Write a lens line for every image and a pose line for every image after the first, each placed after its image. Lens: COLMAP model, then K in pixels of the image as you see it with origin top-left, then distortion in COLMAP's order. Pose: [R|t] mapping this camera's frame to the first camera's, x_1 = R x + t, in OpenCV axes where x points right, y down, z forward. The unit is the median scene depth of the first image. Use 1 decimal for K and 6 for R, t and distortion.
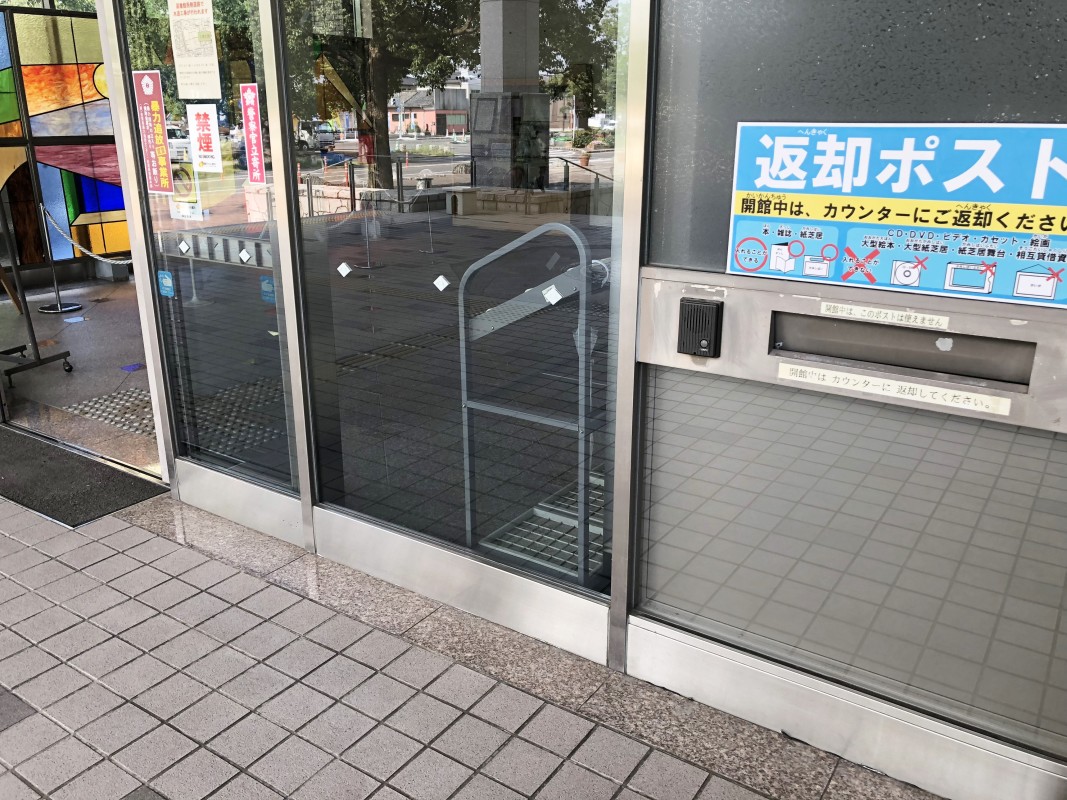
lens RADIAL K [[895.8, 0, 531.6], [0, 895.8, 401.7], [0, 0, 1]] dist [0.032995, -0.009696]
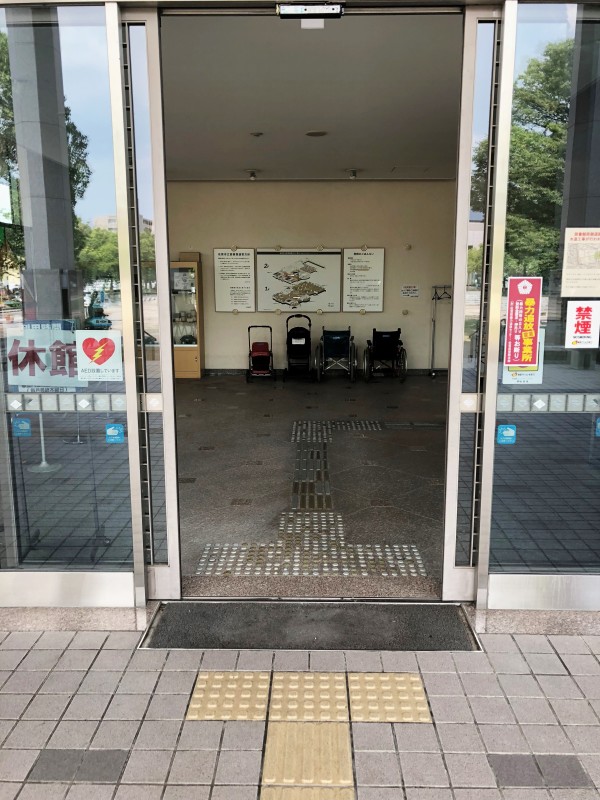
lens RADIAL K [[671.7, 0, 300.6], [0, 671.7, 400.7], [0, 0, 1]] dist [0.032995, -0.009696]
pose [[0.835573, -0.091379, 0.541726, -0.677693], [0.165917, 0.981999, -0.090270, -0.081209], [-0.523726, 0.165309, 0.835694, 0.198757]]
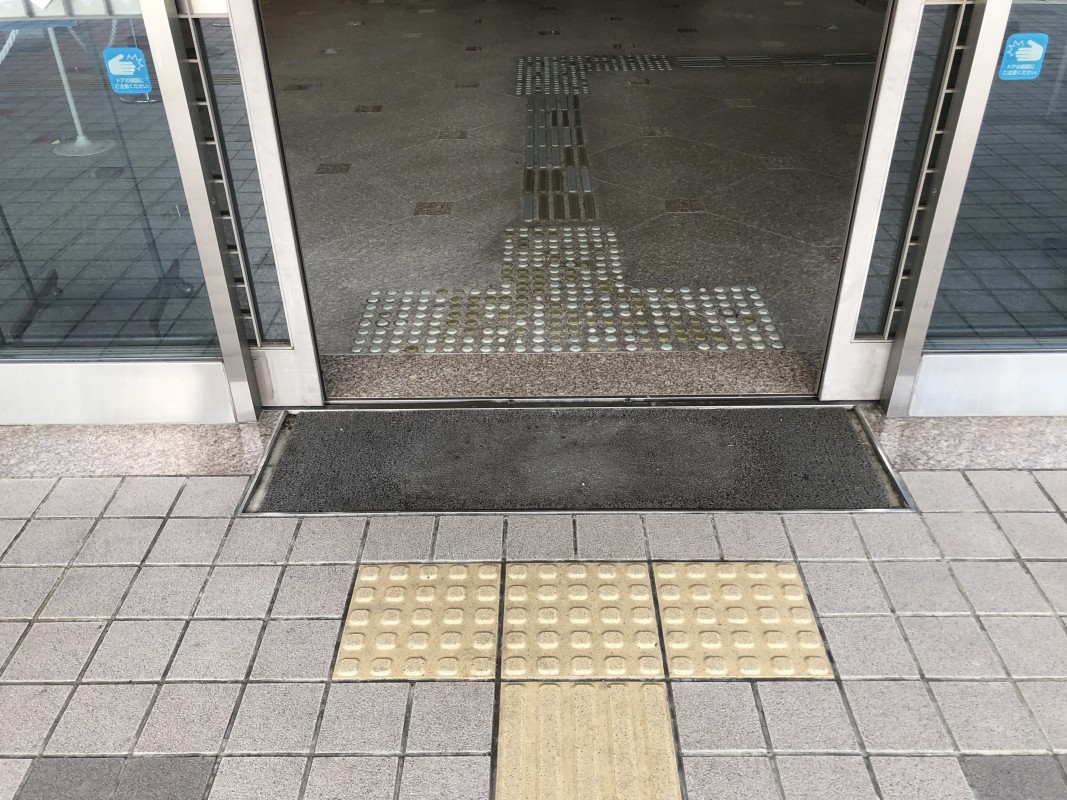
lens RADIAL K [[895.8, 0, 539.1], [0, 895.8, 397.1], [0, 0, 1]] dist [0.032995, -0.009696]
pose [[0.823374, -0.303328, 0.479633, -0.576877], [0.182365, 0.941765, 0.282526, -0.084403], [-0.537400, -0.145156, 0.830741, 0.378416]]
